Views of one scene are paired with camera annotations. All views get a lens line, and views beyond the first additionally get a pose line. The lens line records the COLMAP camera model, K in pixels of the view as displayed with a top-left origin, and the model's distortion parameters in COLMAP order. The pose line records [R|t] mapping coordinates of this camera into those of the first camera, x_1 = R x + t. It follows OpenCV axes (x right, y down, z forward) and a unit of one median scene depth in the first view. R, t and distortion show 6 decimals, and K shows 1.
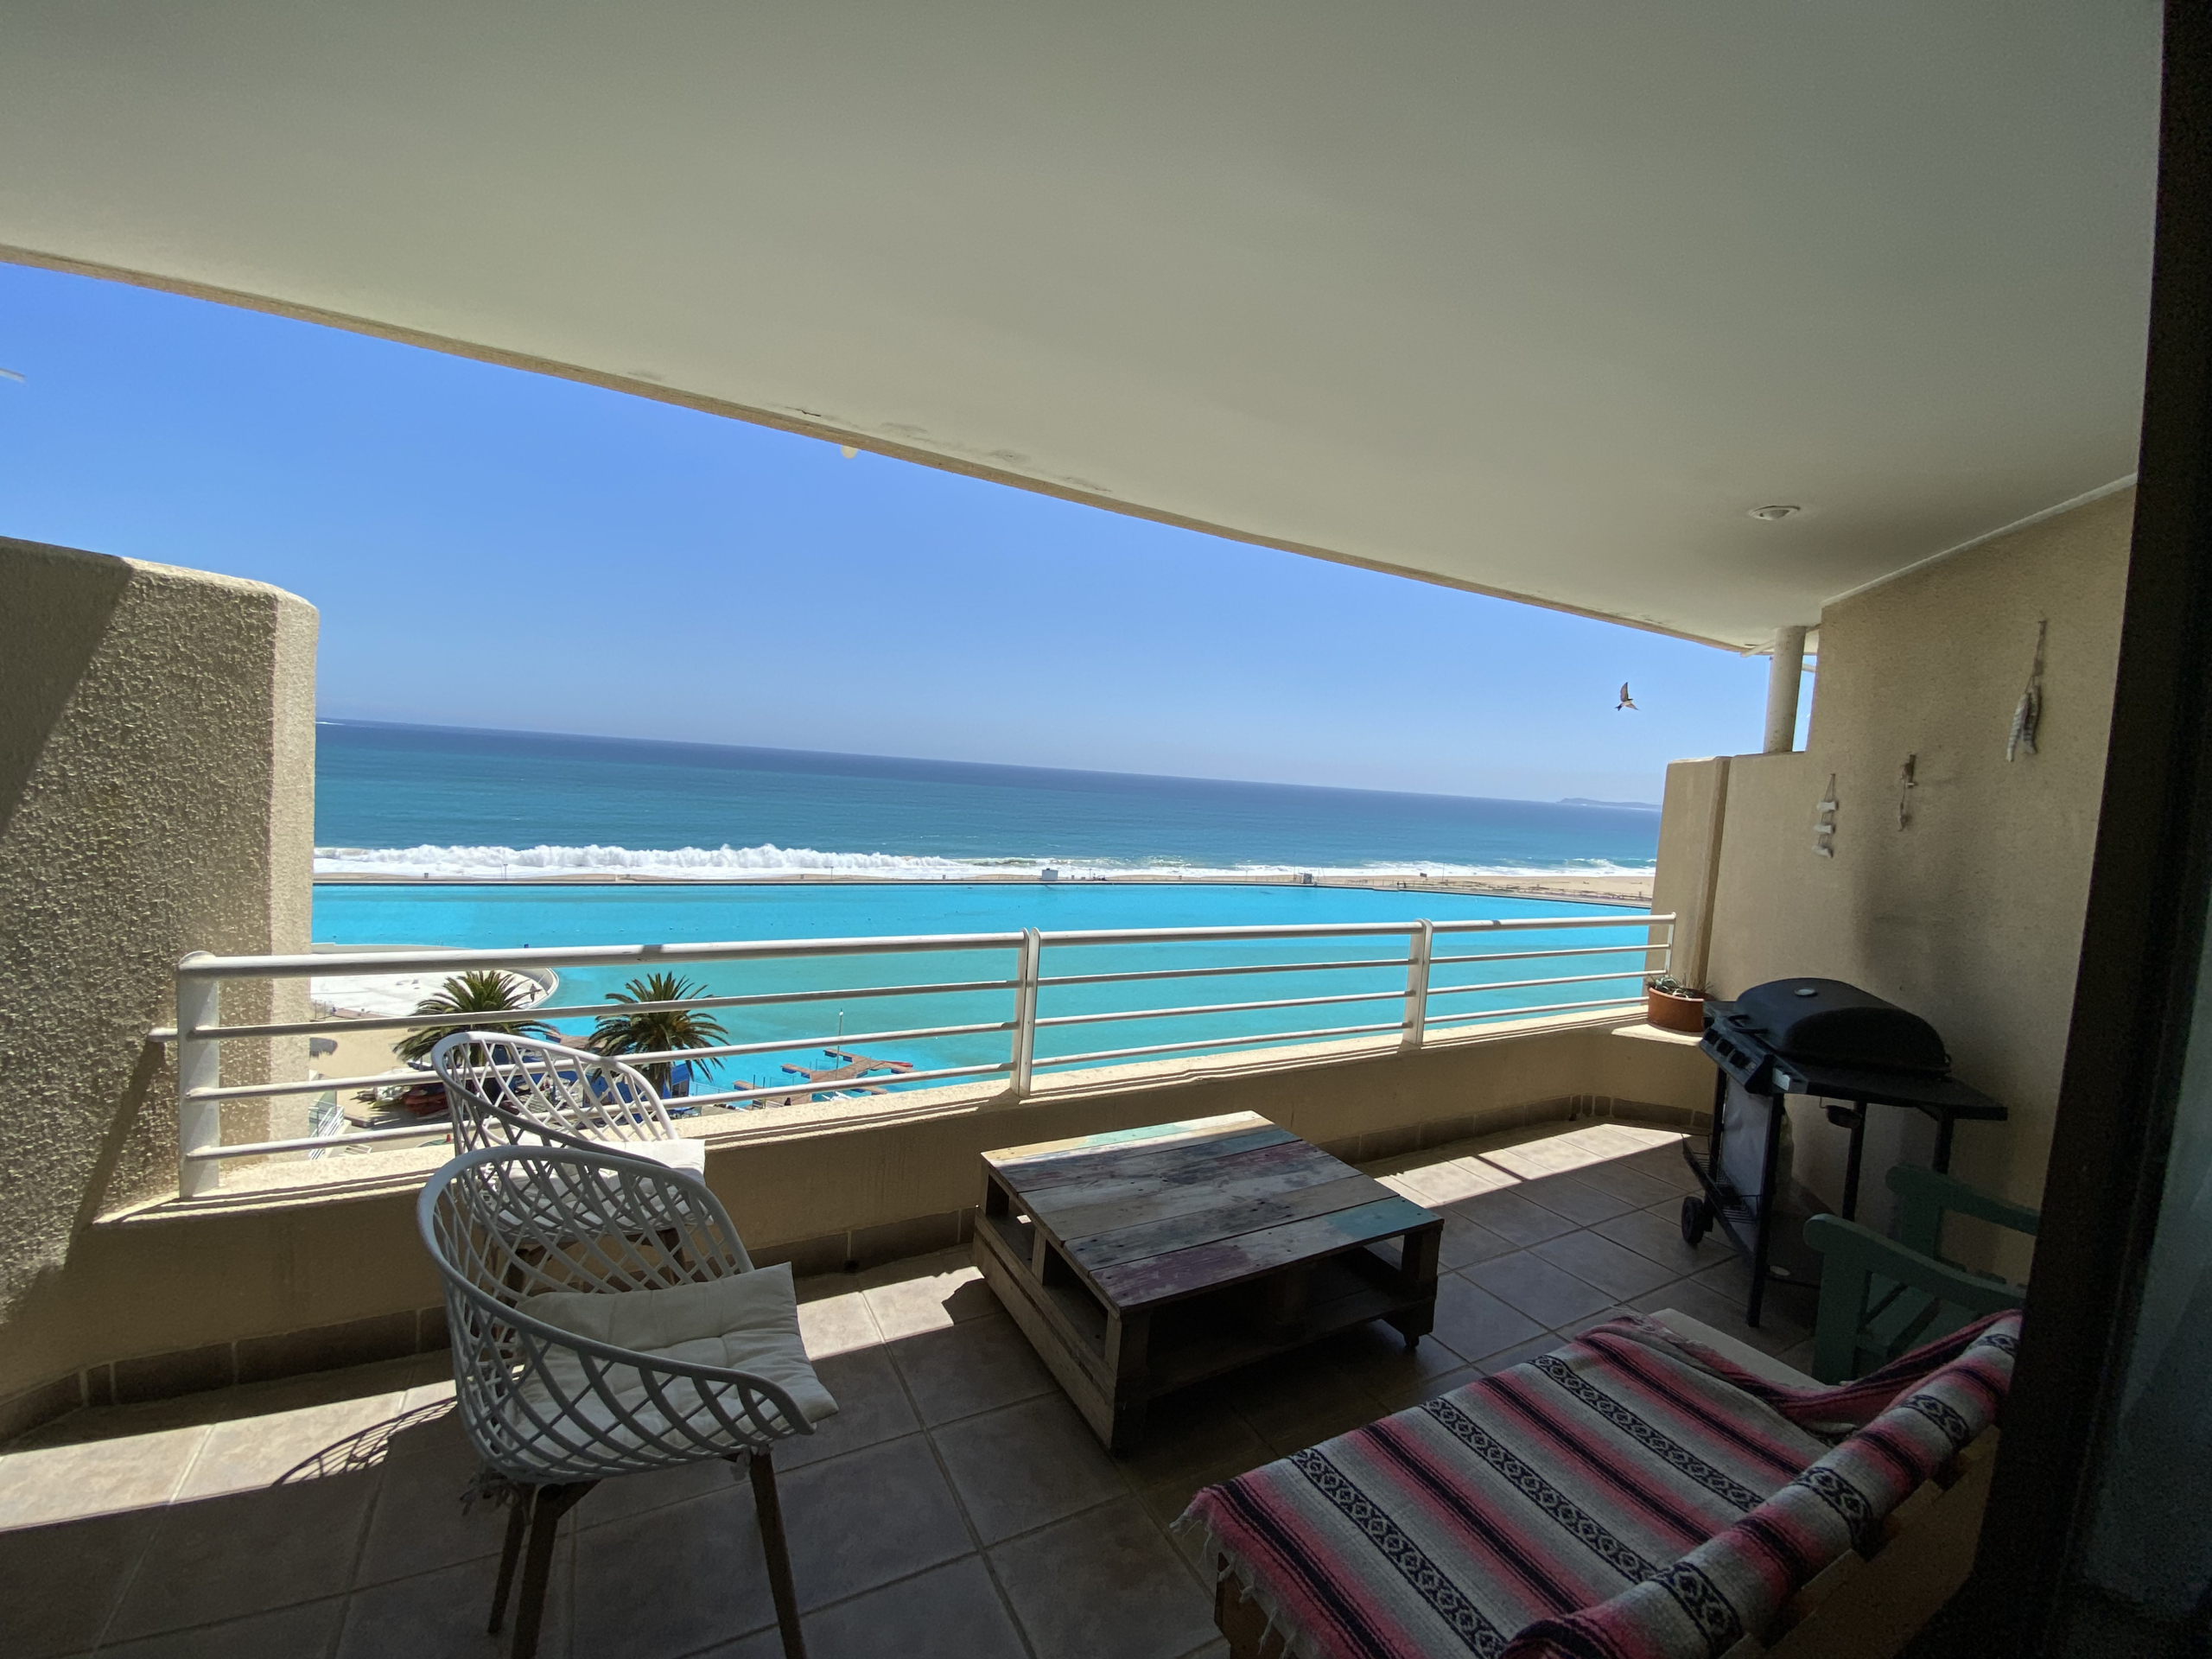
lens RADIAL K [[892.0, 0, 1107.4], [0, 892.0, 834.5], [0, 0, 1]] dist [0.006688, -0.013447]
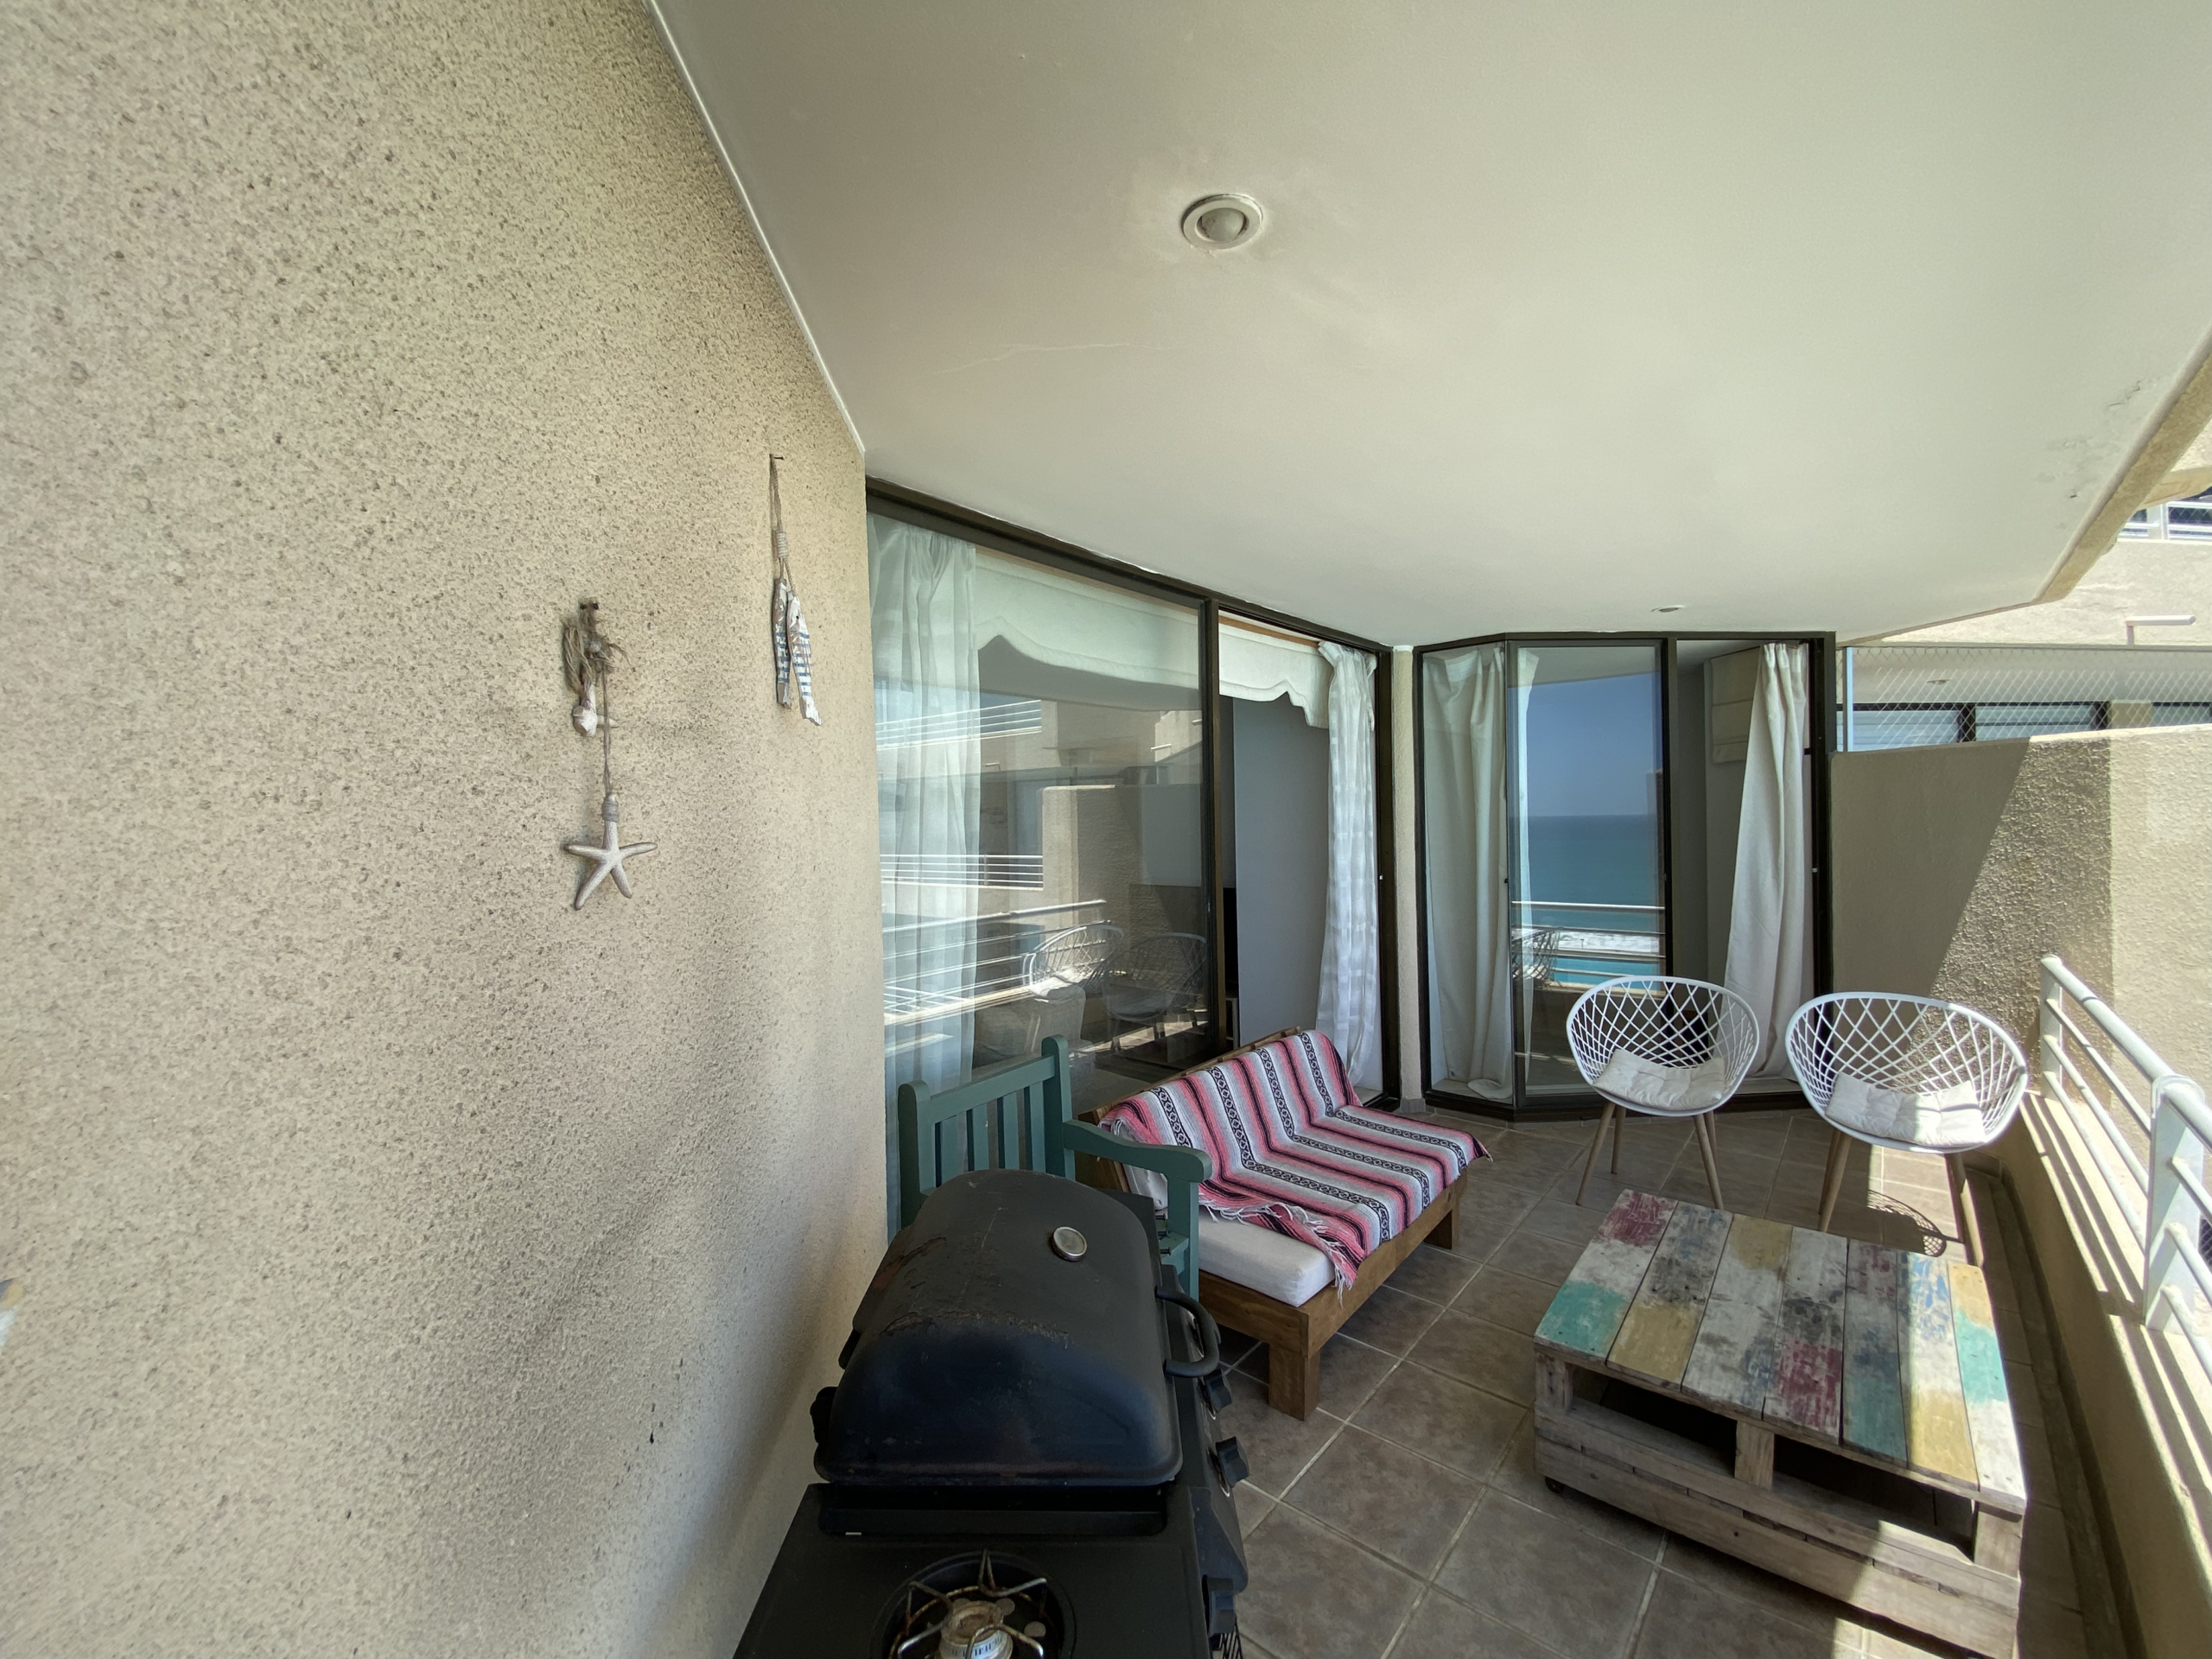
lens RADIAL K [[892.0, 0, 1105.9], [0, 892.0, 825.1], [0, 0, 1]] dist [0.006688, -0.013447]
pose [[-0.936374, -0.050493, -0.347354, 0.901119], [-0.074406, 0.995663, 0.055845, -0.054360], [0.343028, 0.078137, -0.936070, 1.359790]]
